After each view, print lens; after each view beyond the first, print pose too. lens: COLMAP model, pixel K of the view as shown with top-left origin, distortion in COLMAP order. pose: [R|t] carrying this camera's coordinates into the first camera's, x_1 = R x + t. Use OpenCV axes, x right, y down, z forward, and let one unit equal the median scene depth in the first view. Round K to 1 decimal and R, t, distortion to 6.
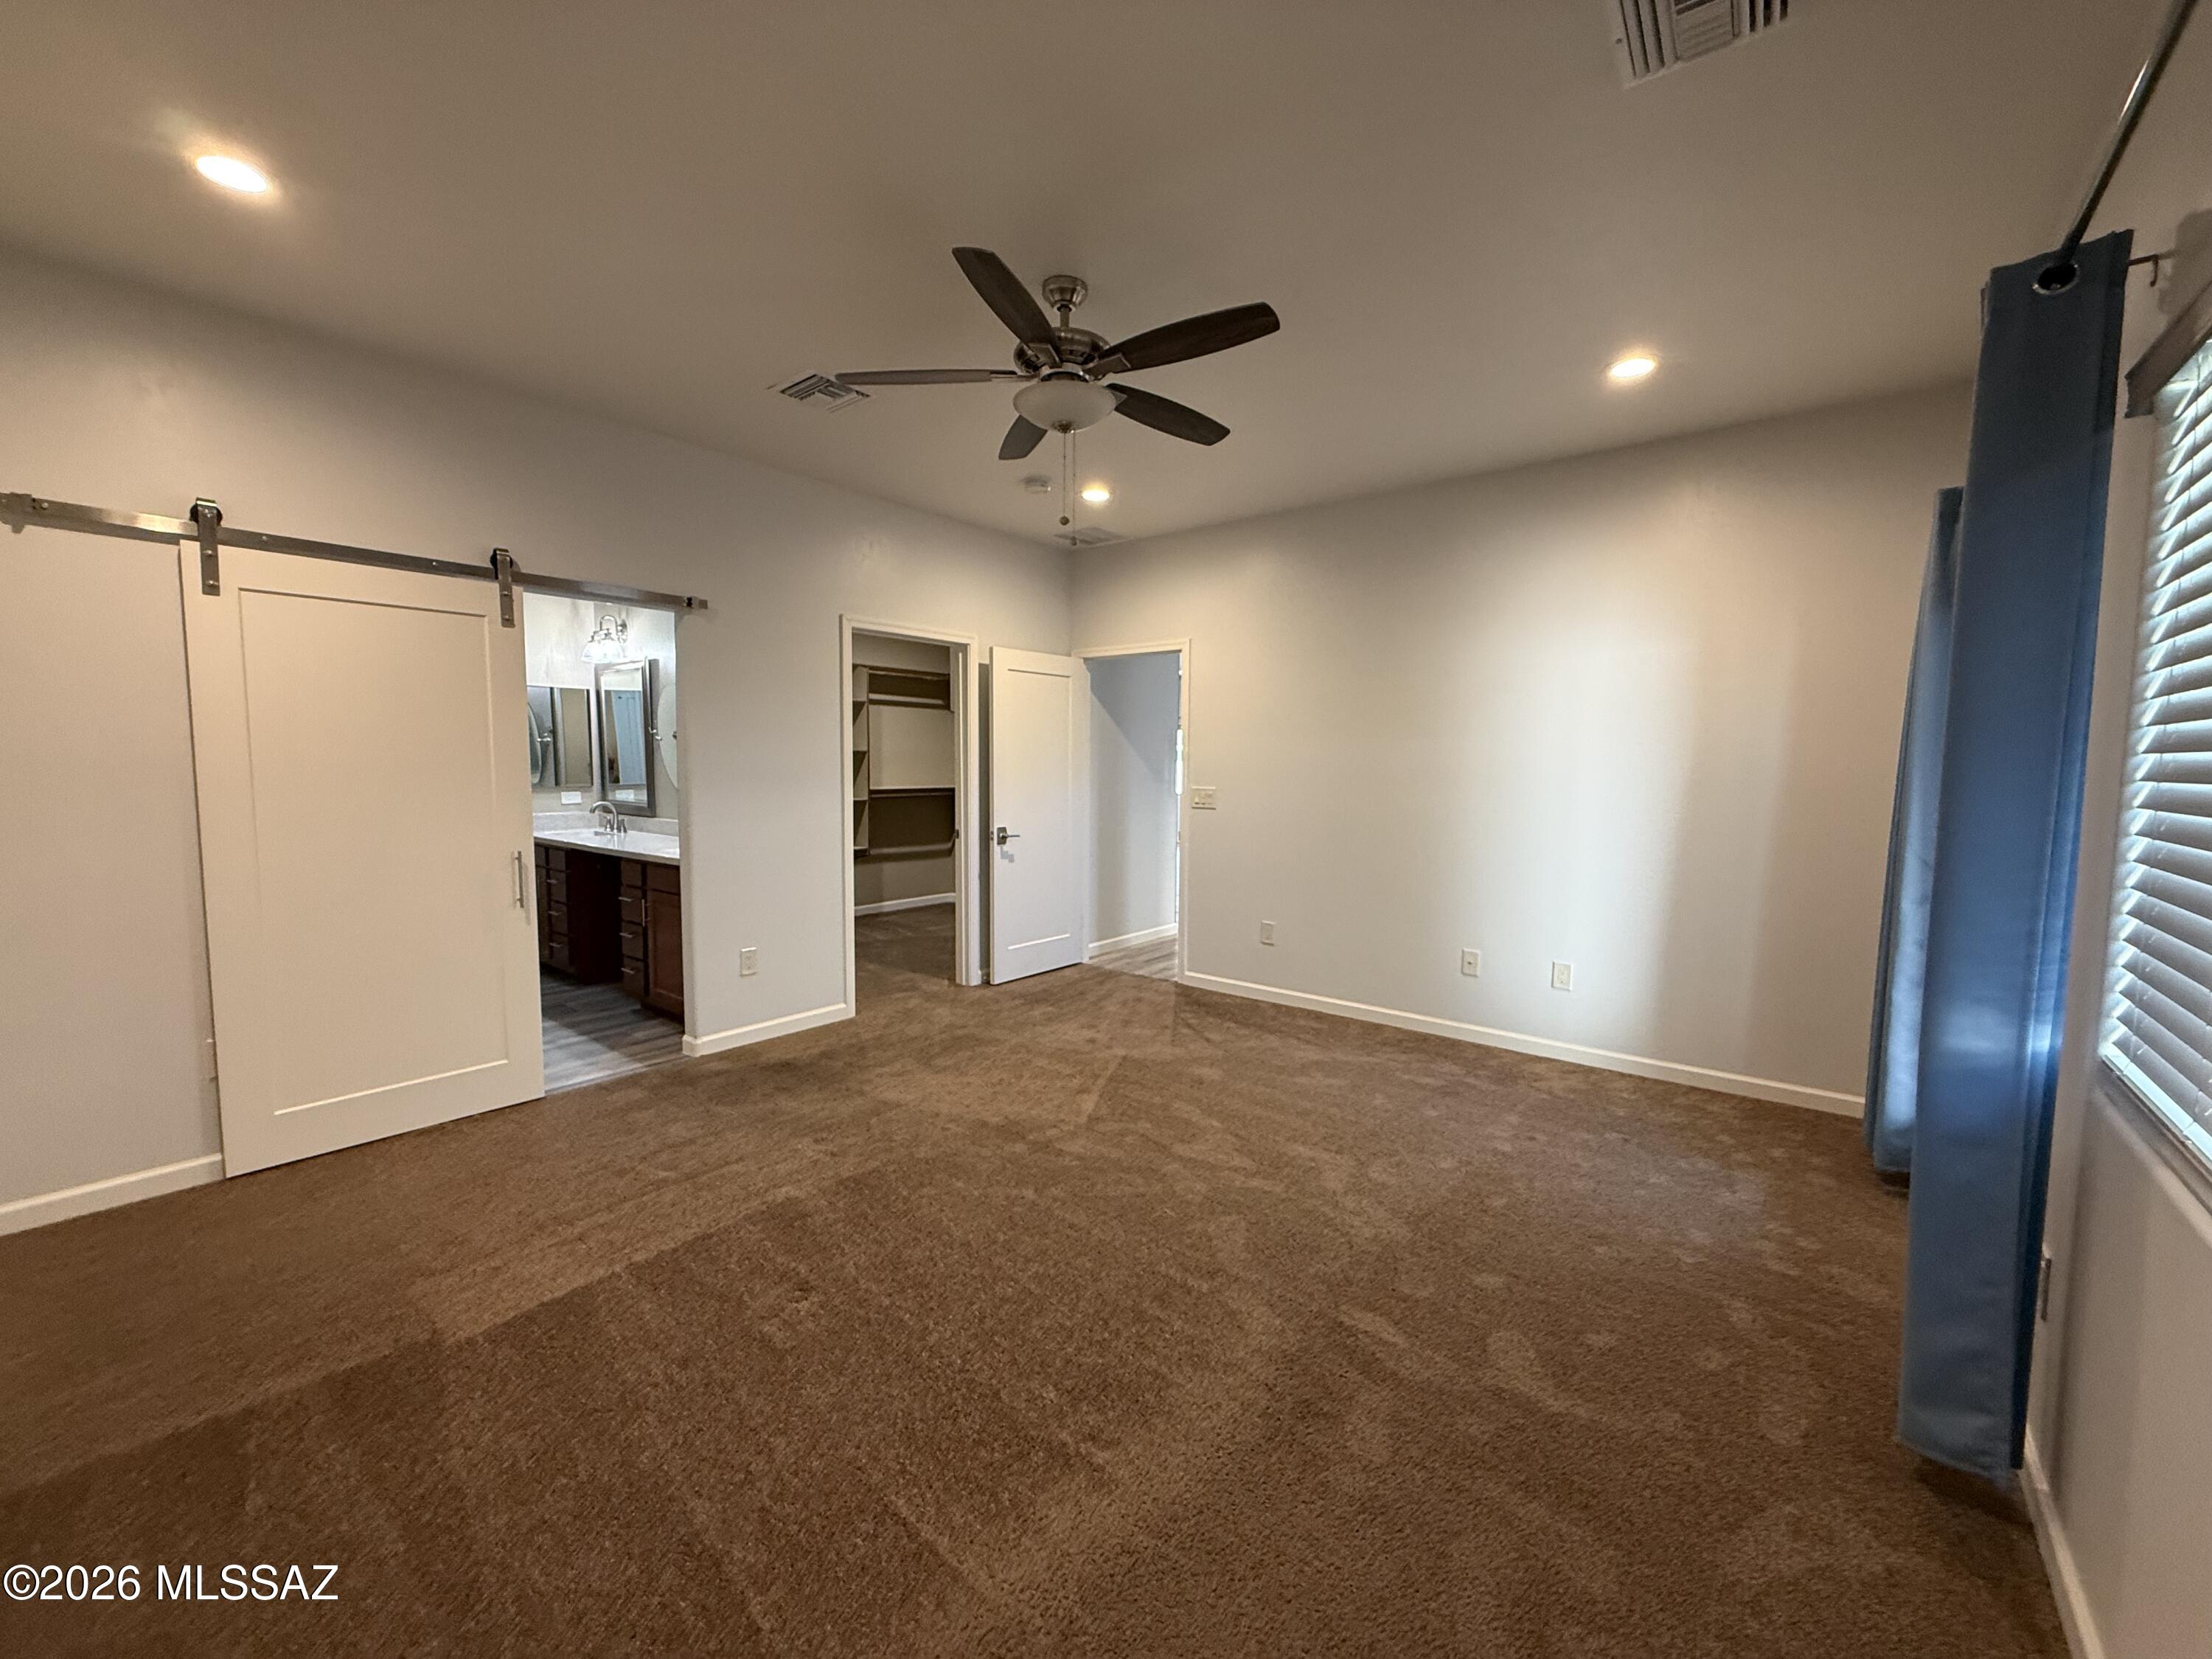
lens RADIAL K [[893.2, 0, 1106.8], [0, 893.2, 830.6], [0, 0, 1]] dist [0.003100, 0.000099]
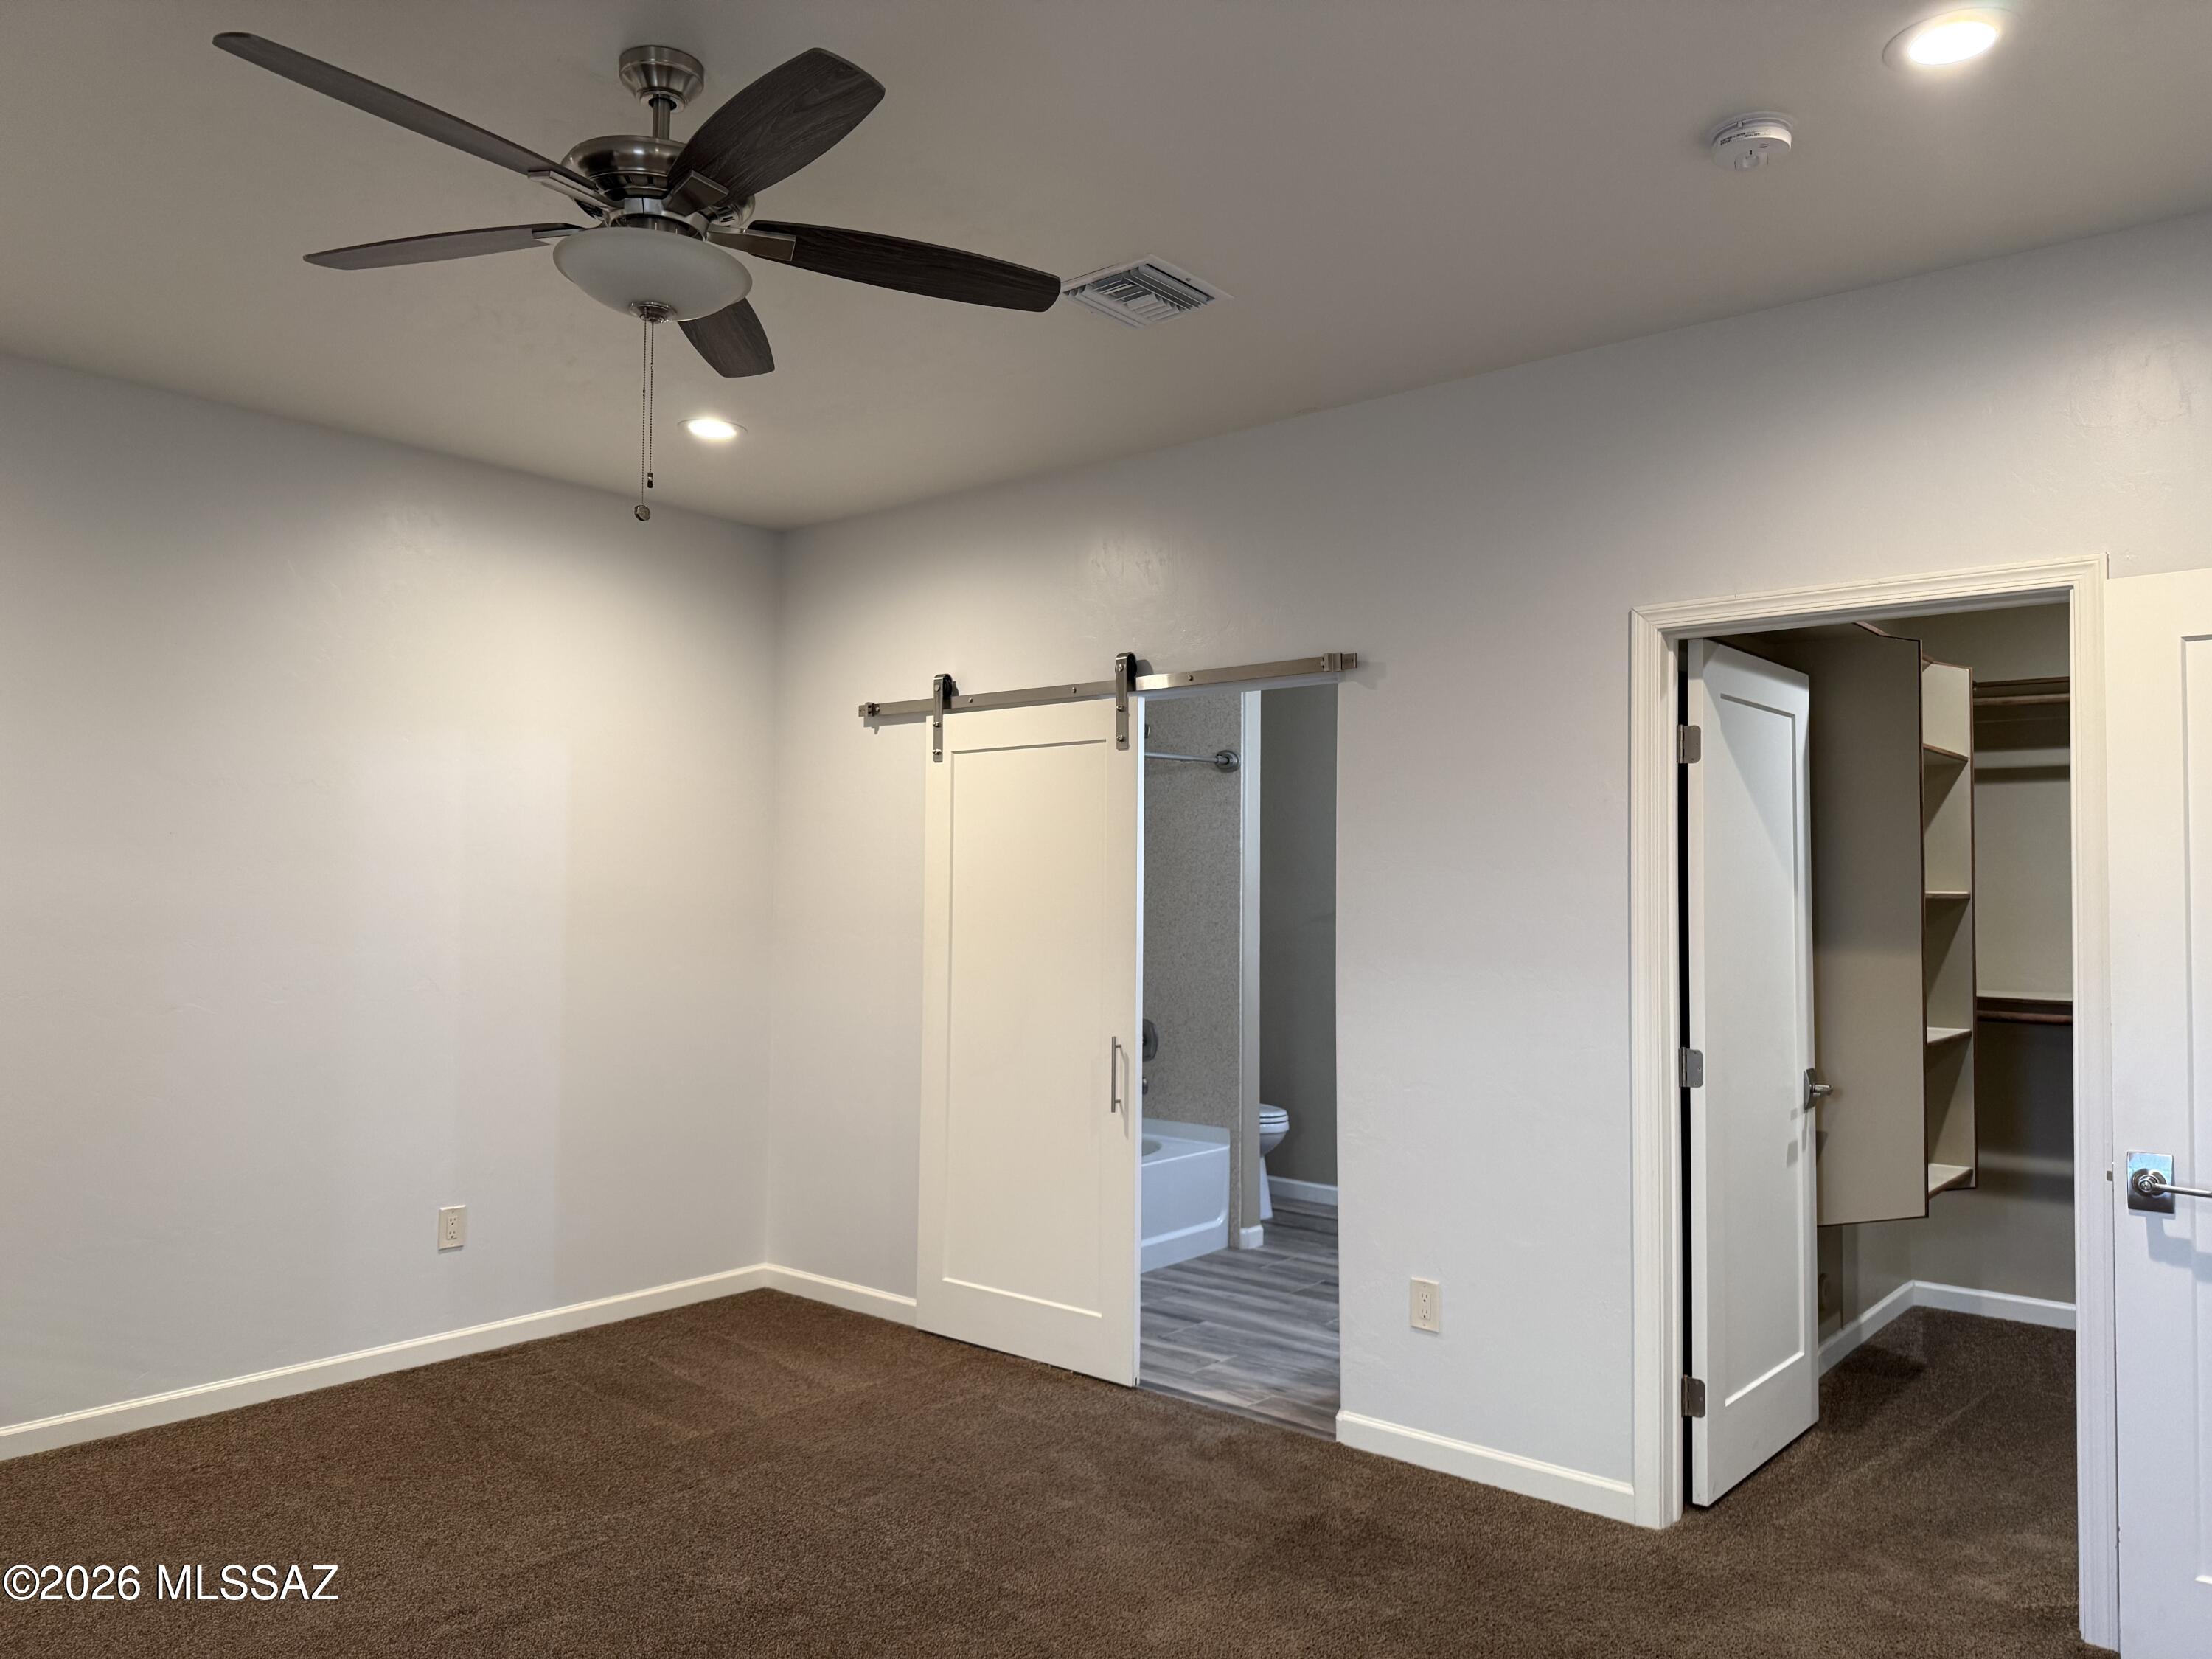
lens RADIAL K [[1578.0, 0, 1106.6], [0, 1578.0, 837.6], [0, 0, 1]] dist [0.047471, -0.000341]
pose [[-0.033450, -0.046533, -0.998357, 0.611694], [-0.085148, 0.995416, -0.043543, -0.077807], [0.995807, 0.083551, -0.037259, 0.911765]]
